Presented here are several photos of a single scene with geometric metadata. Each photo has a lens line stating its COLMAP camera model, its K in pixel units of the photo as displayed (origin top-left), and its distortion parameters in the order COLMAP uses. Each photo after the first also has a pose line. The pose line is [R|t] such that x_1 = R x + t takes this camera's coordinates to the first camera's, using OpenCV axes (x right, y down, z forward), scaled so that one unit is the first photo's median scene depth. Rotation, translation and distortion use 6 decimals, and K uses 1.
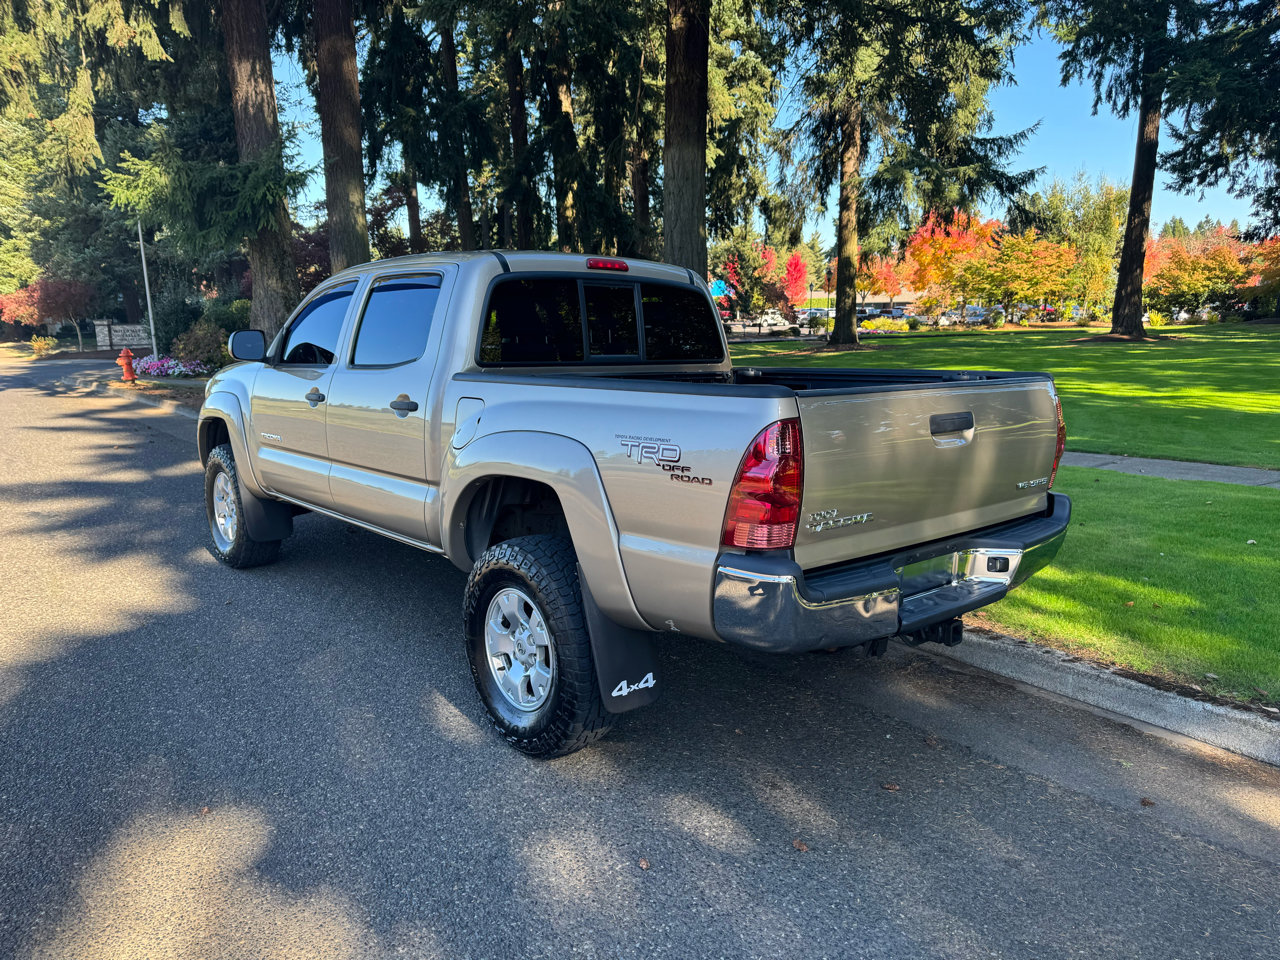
lens RADIAL K [[891.9, 0, 650.5], [0, 891.9, 487.1], [0, 0, 1]] dist [-0.001380, -0.010838]
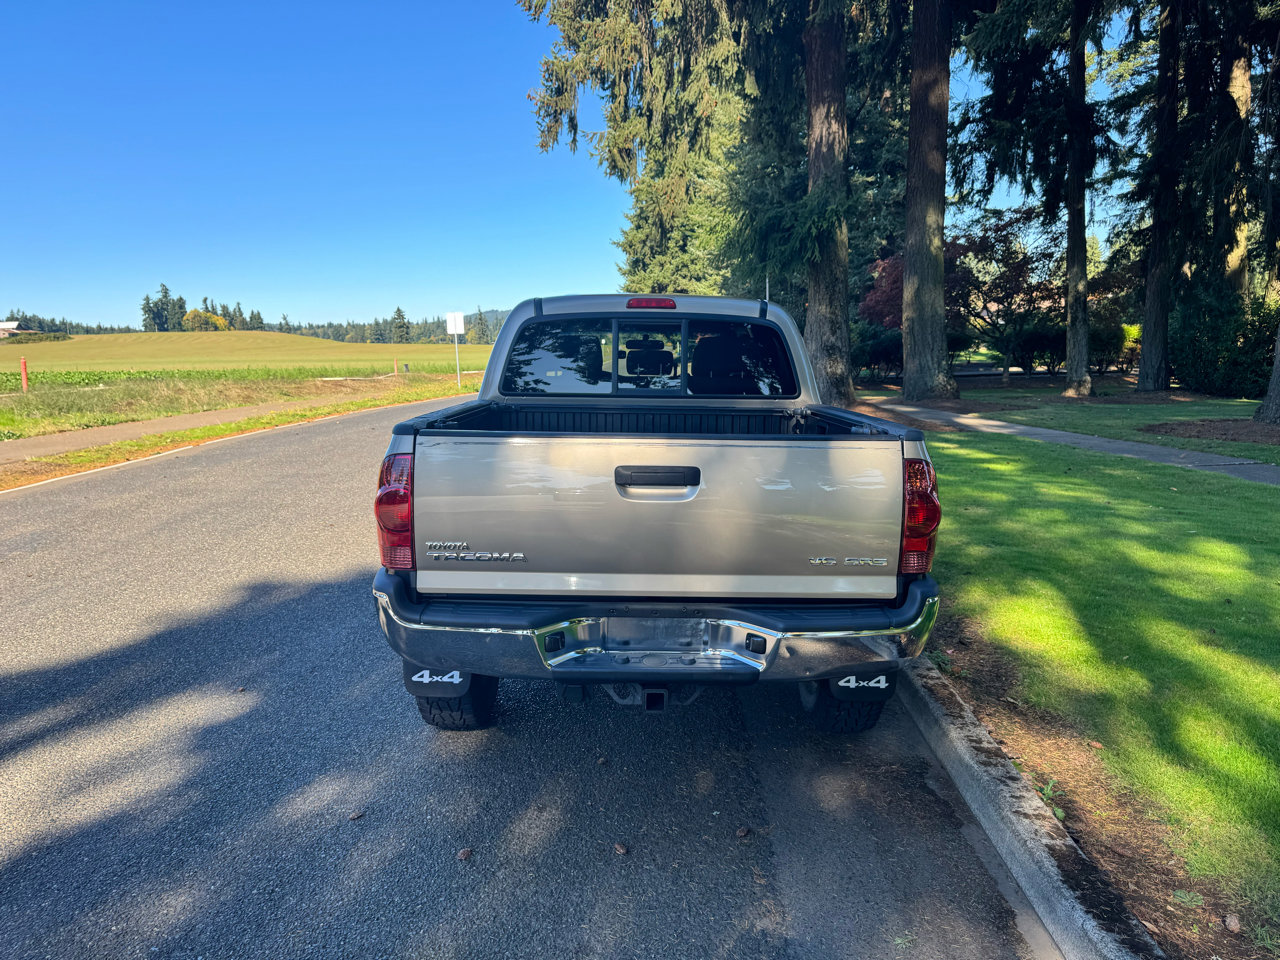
lens RADIAL K [[891.9, 0, 614.5], [0, 891.9, 492.2], [0, 0, 1]] dist [-0.001380, -0.010838]
pose [[0.750292, 0.101122, -0.653327, 0.638429], [-0.111130, 0.993462, 0.026145, -0.051623], [0.651699, 0.052988, 0.756624, 0.187823]]
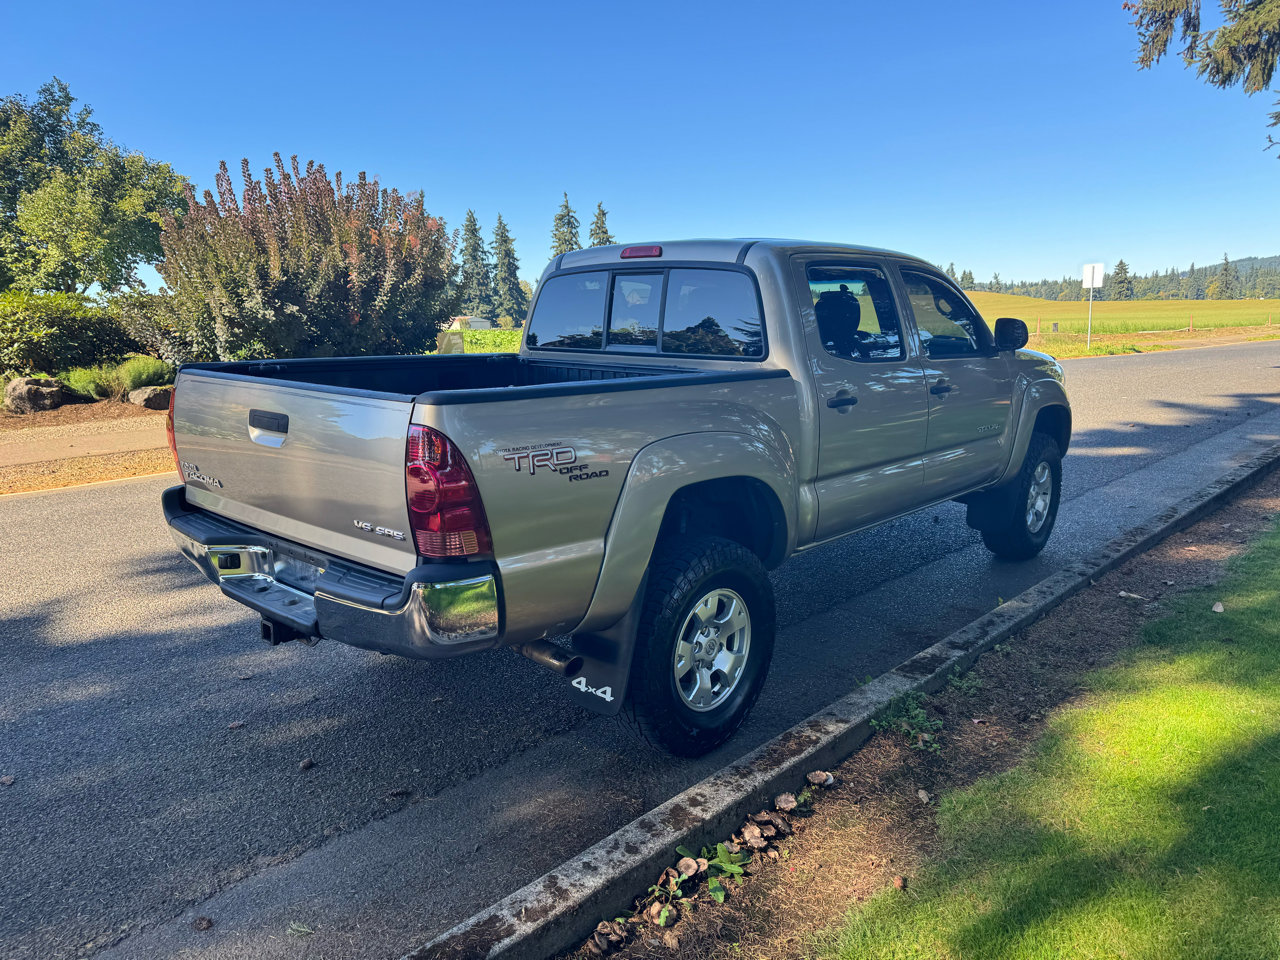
lens RADIAL K [[891.9, 0, 649.5], [0, 891.9, 471.9], [0, 0, 1]] dist [-0.001380, -0.010838]
pose [[0.118171, 0.167654, -0.978738, 0.961735], [-0.155537, 0.976603, 0.148509, -0.161574], [0.980736, 0.134680, 0.141482, 0.898005]]
